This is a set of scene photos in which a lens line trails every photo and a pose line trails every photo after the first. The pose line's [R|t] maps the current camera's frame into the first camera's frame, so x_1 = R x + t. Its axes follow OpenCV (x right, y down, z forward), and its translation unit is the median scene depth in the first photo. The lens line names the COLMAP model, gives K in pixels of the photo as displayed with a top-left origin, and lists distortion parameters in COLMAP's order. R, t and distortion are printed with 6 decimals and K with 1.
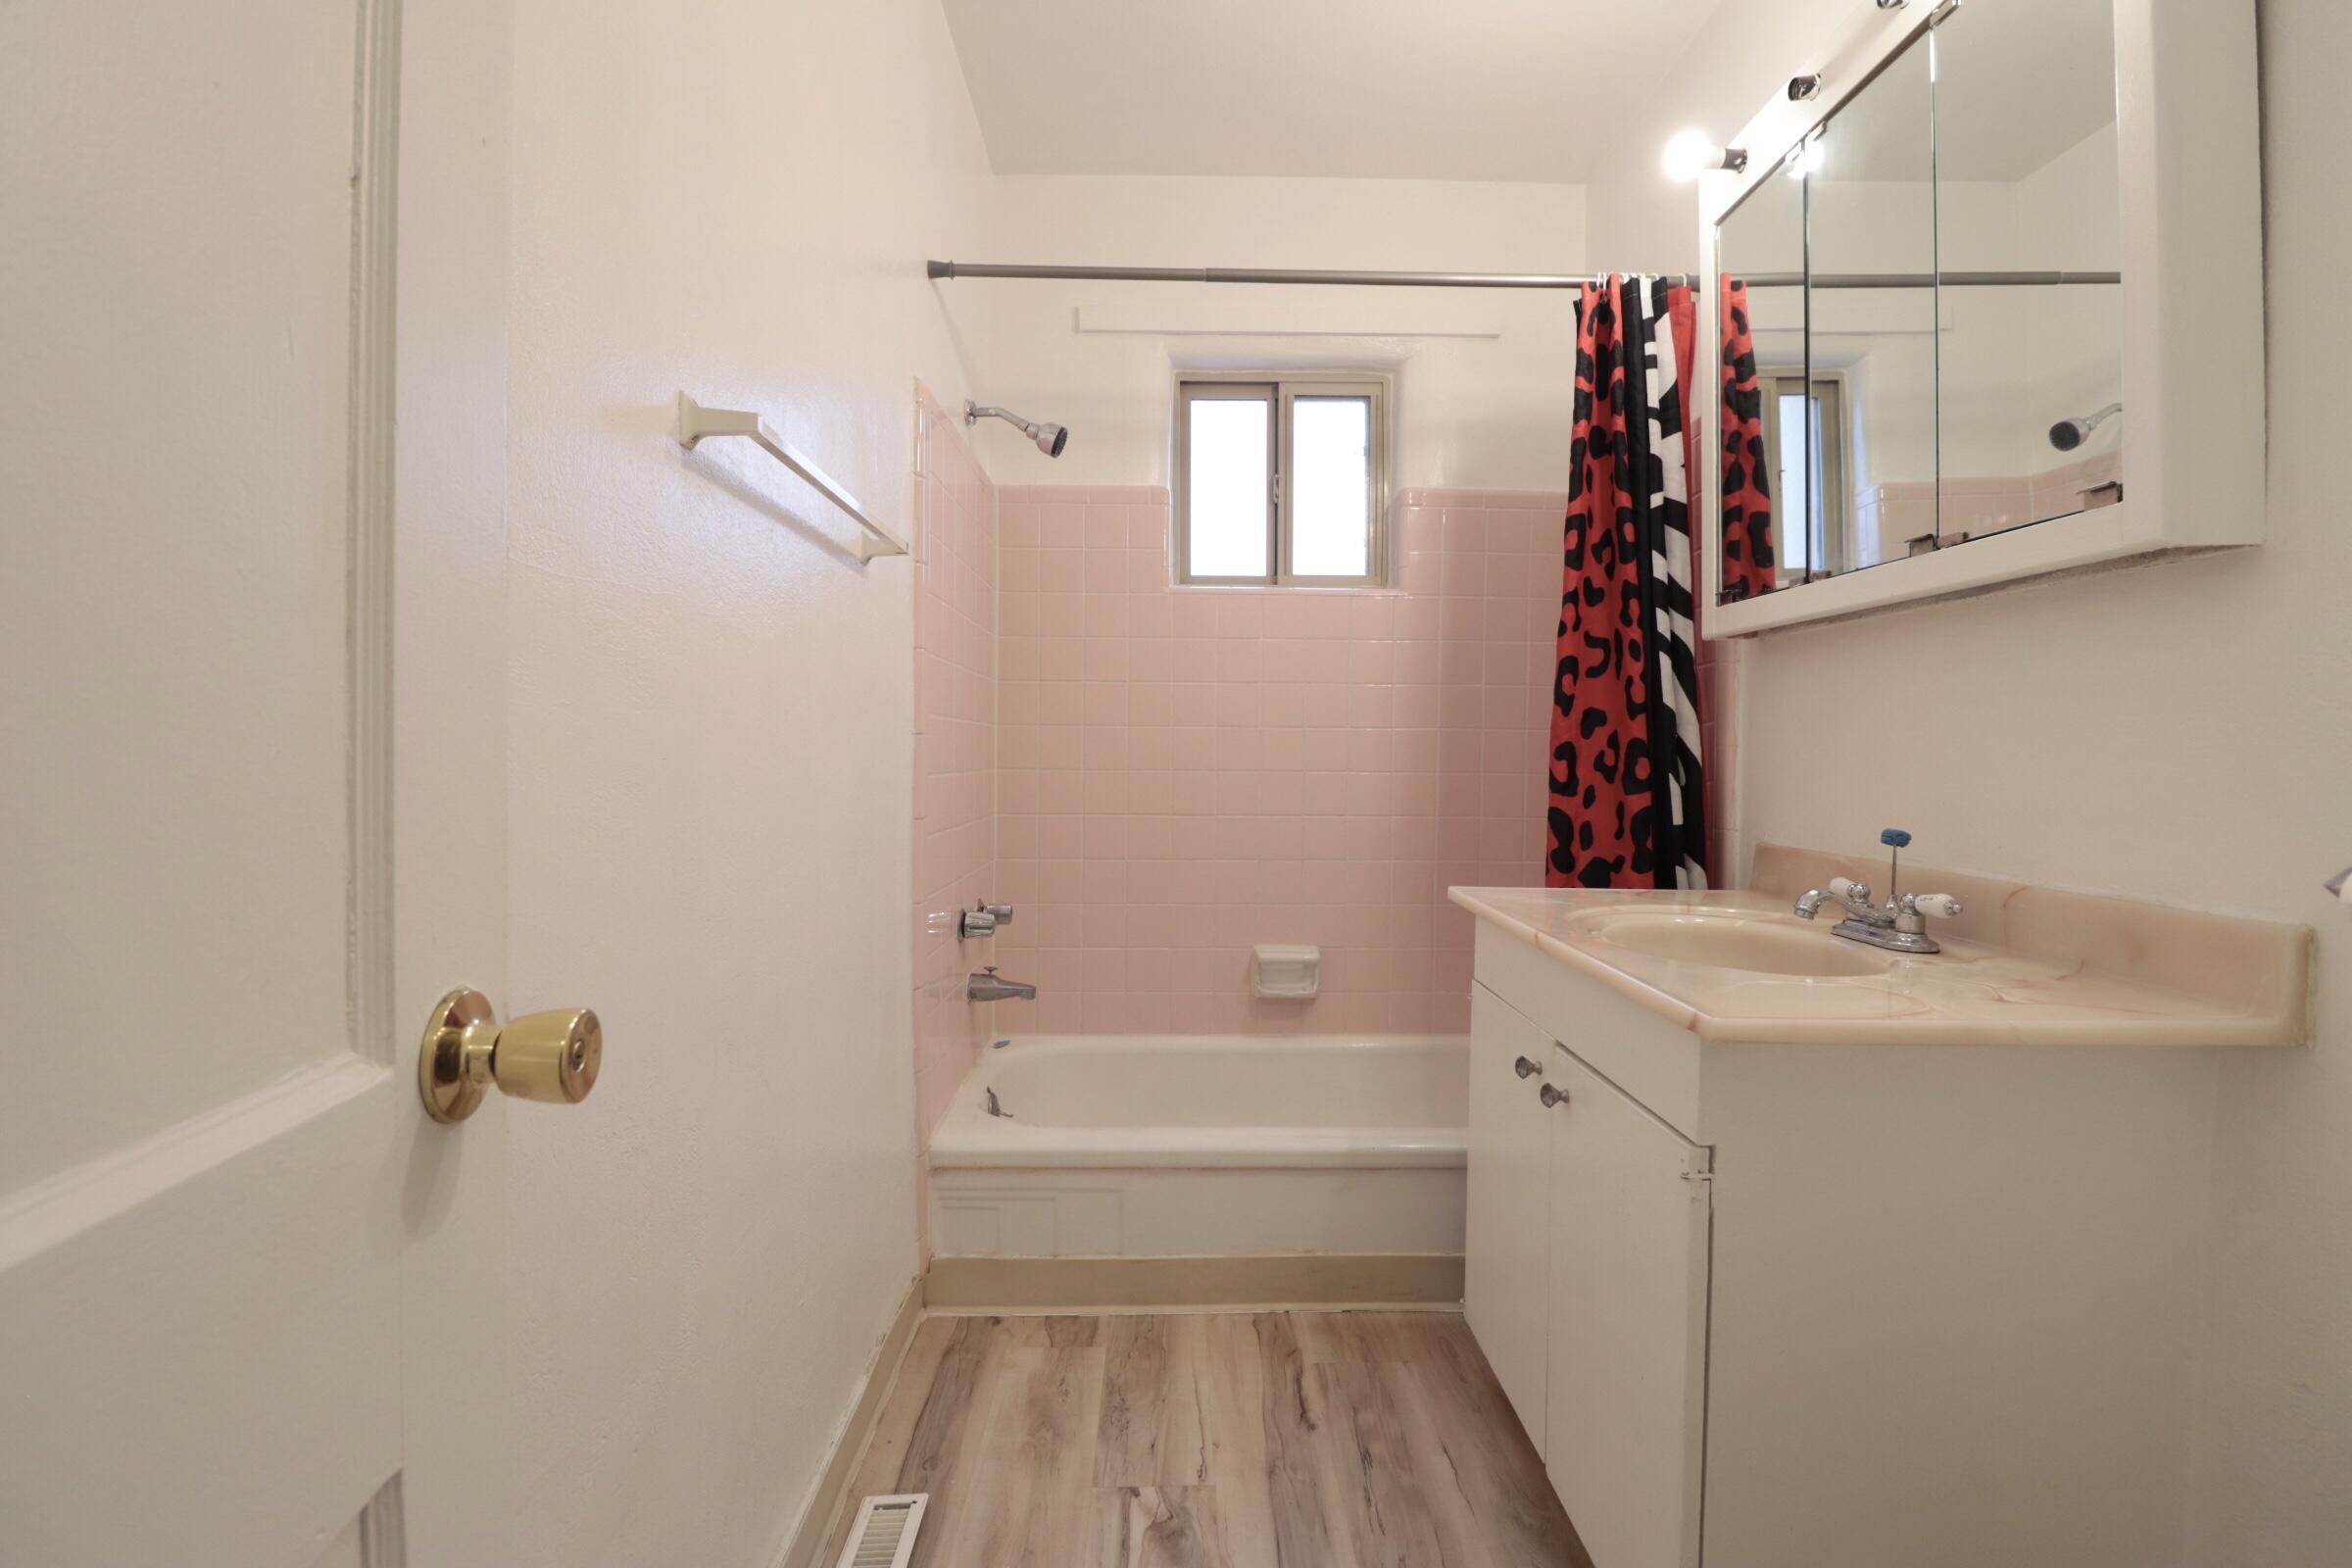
lens RADIAL K [[1086.5, 0, 1190.3], [0, 1086.5, 770.4], [0, 0, 1]] dist [-0.005386, -0.009889]
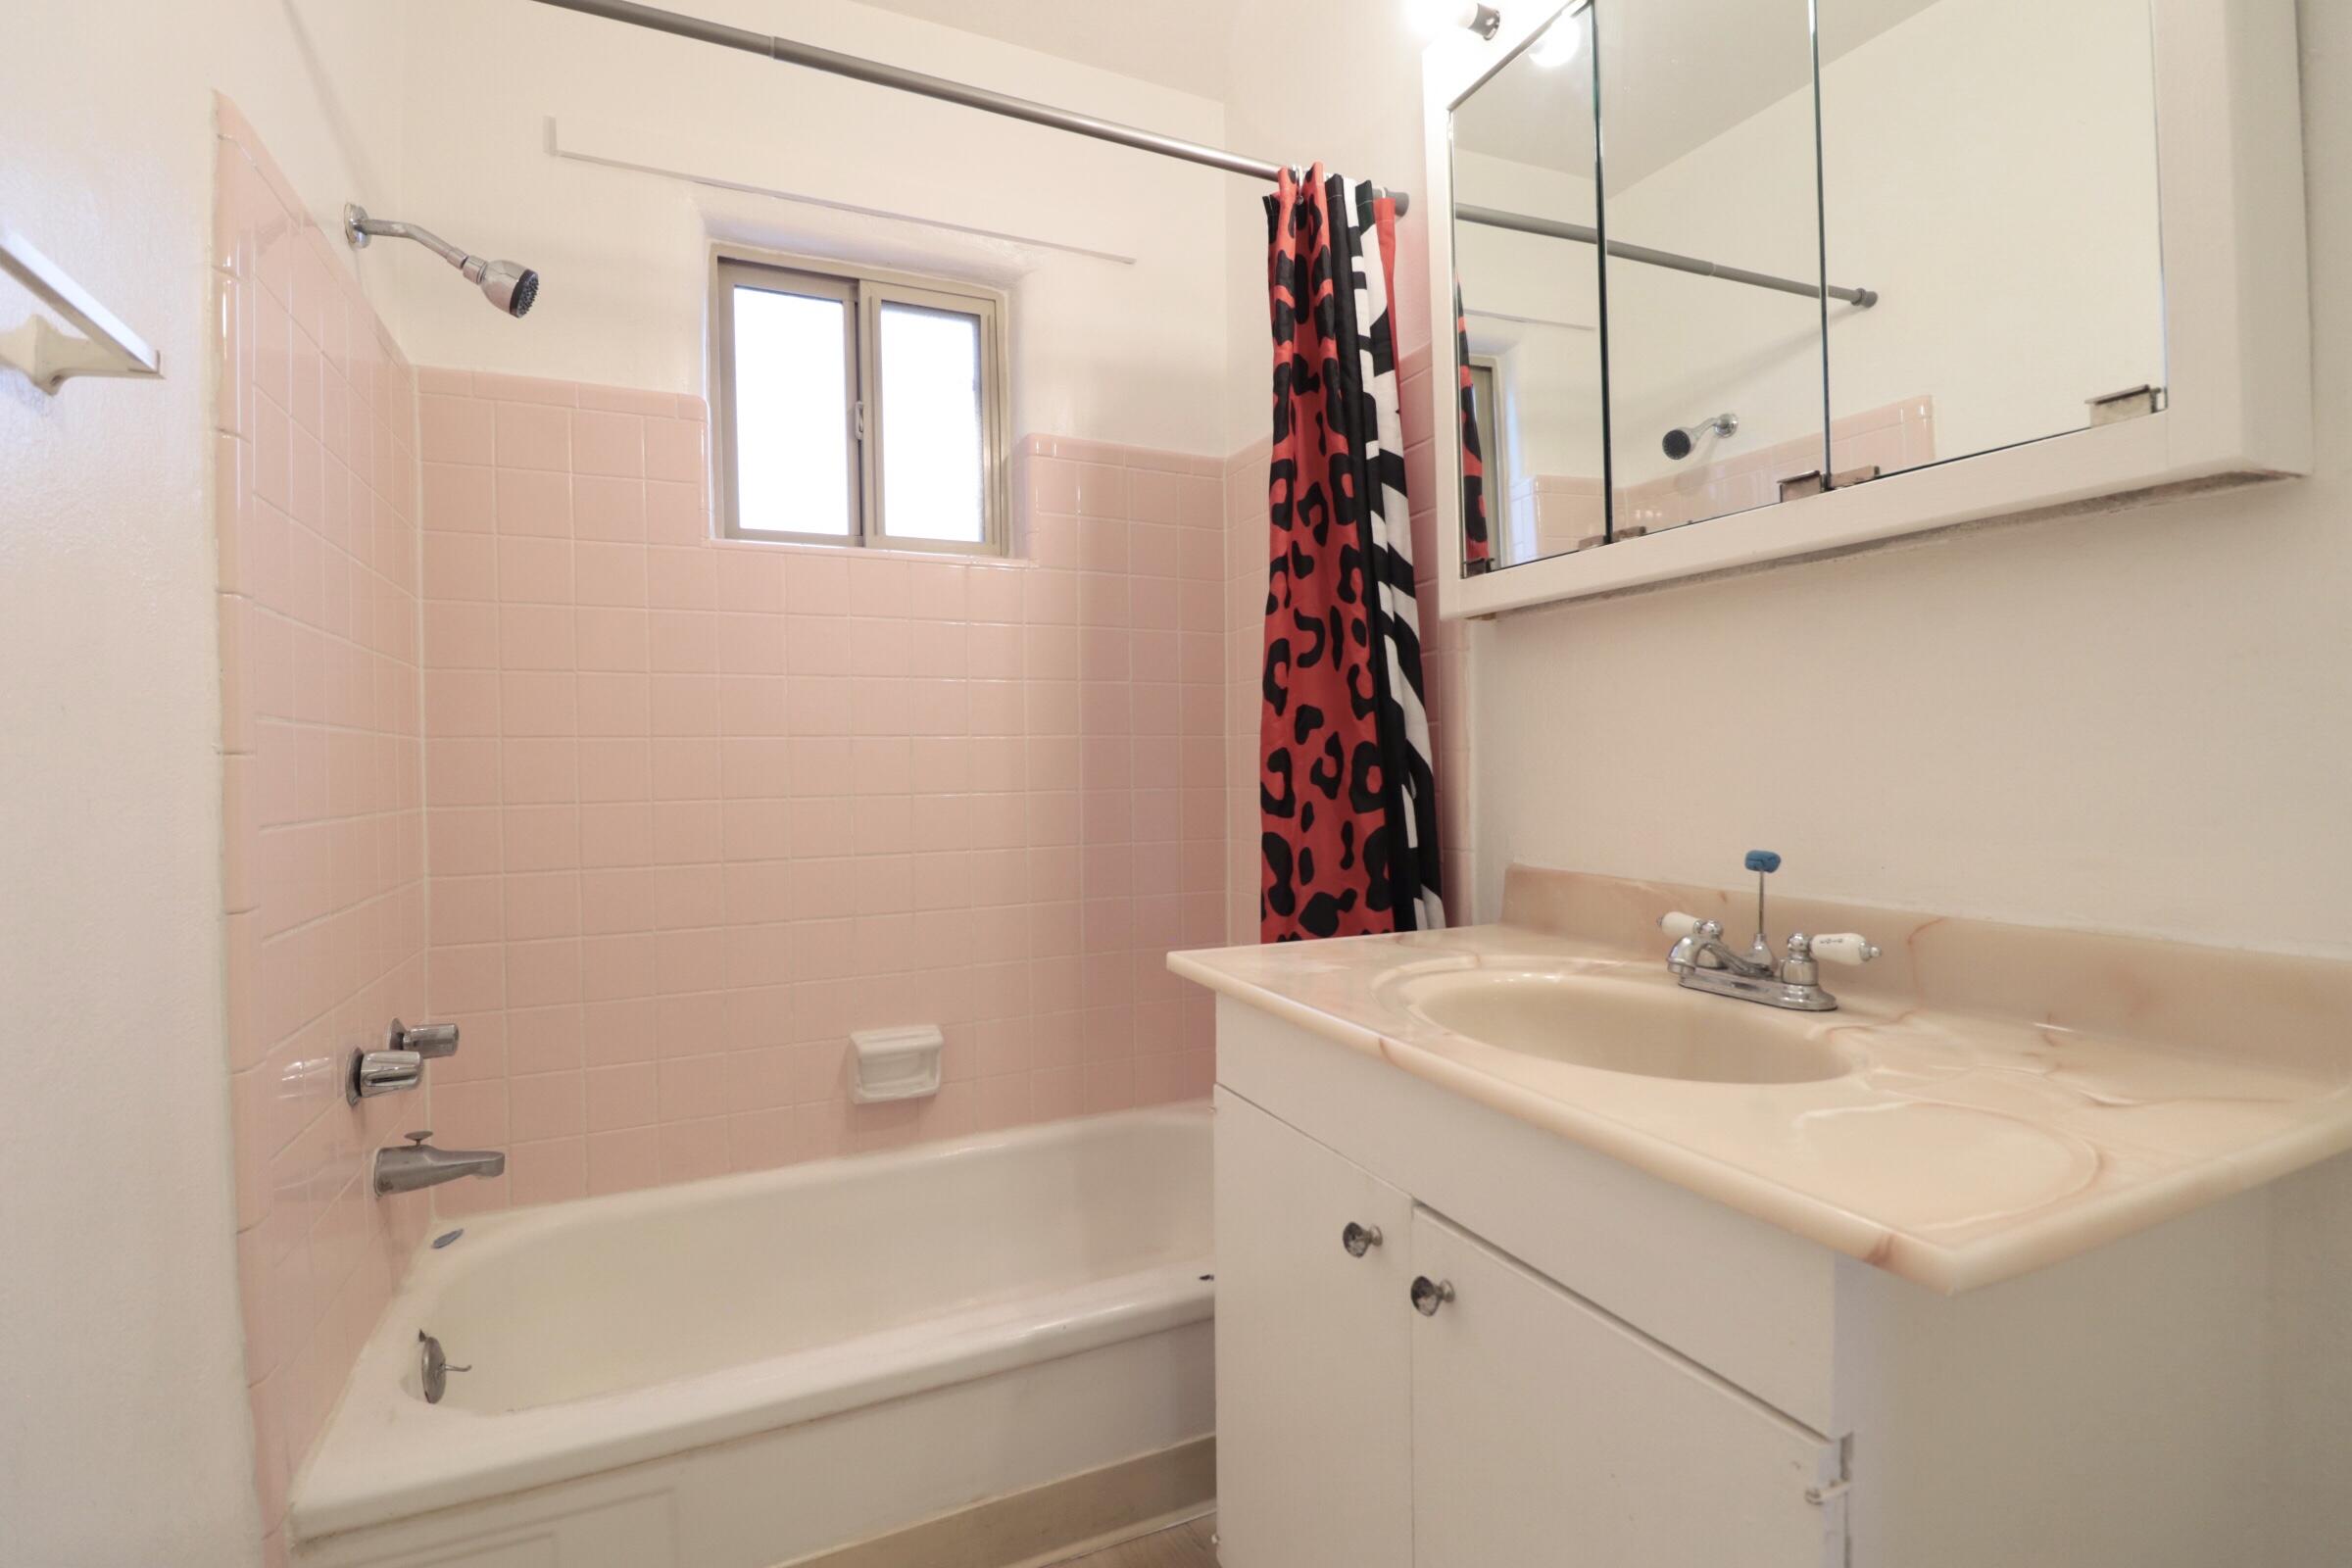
lens RADIAL K [[1086.5, 0, 1186.8], [0, 1086.5, 775.9], [0, 0, 1]] dist [-0.005386, -0.009889]
pose [[0.914117, -0.026064, 0.404612, -0.033712], [0.028685, 0.999588, -0.000415, -0.007936], [-0.404434, 0.011986, 0.914488, 0.311317]]
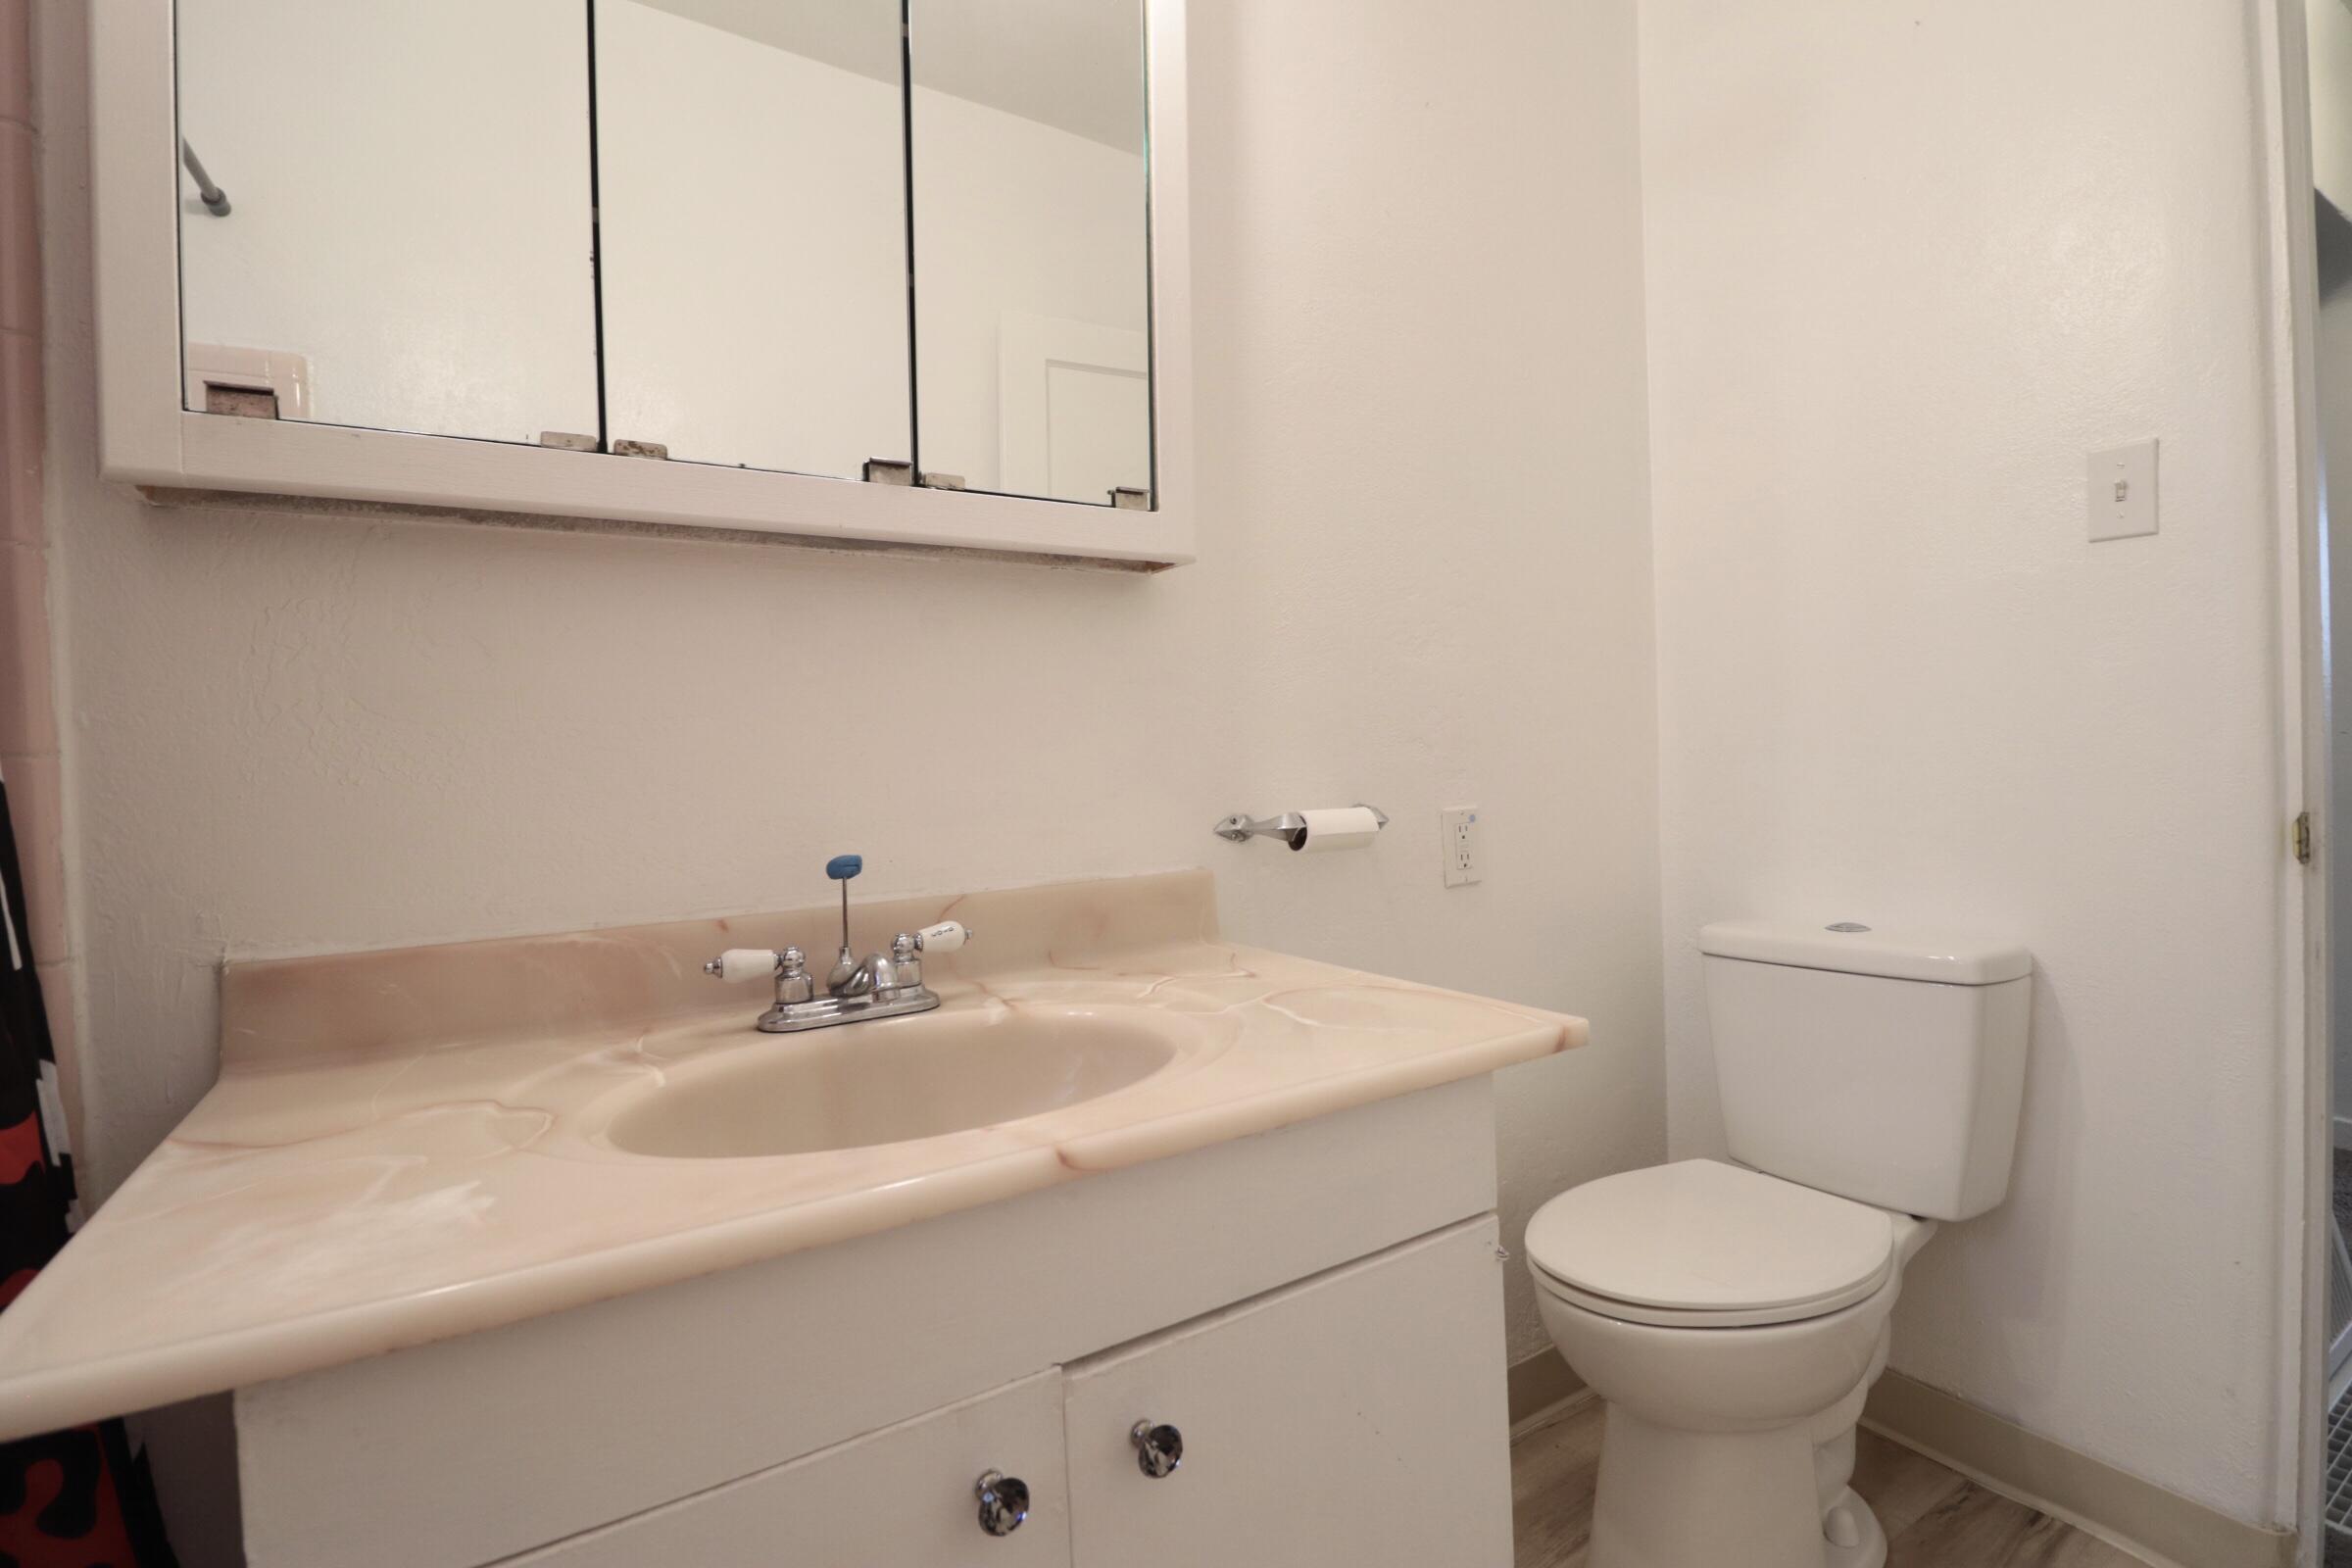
lens RADIAL K [[1086.5, 0, 1191.0], [0, 1086.5, 781.5], [0, 0, 1]] dist [-0.005386, -0.009889]
pose [[-0.523916, -0.018288, 0.851574, -0.055922], [0.039711, 0.998158, 0.045868, -0.012879], [-0.850844, 0.057848, -0.522224, 0.819537]]
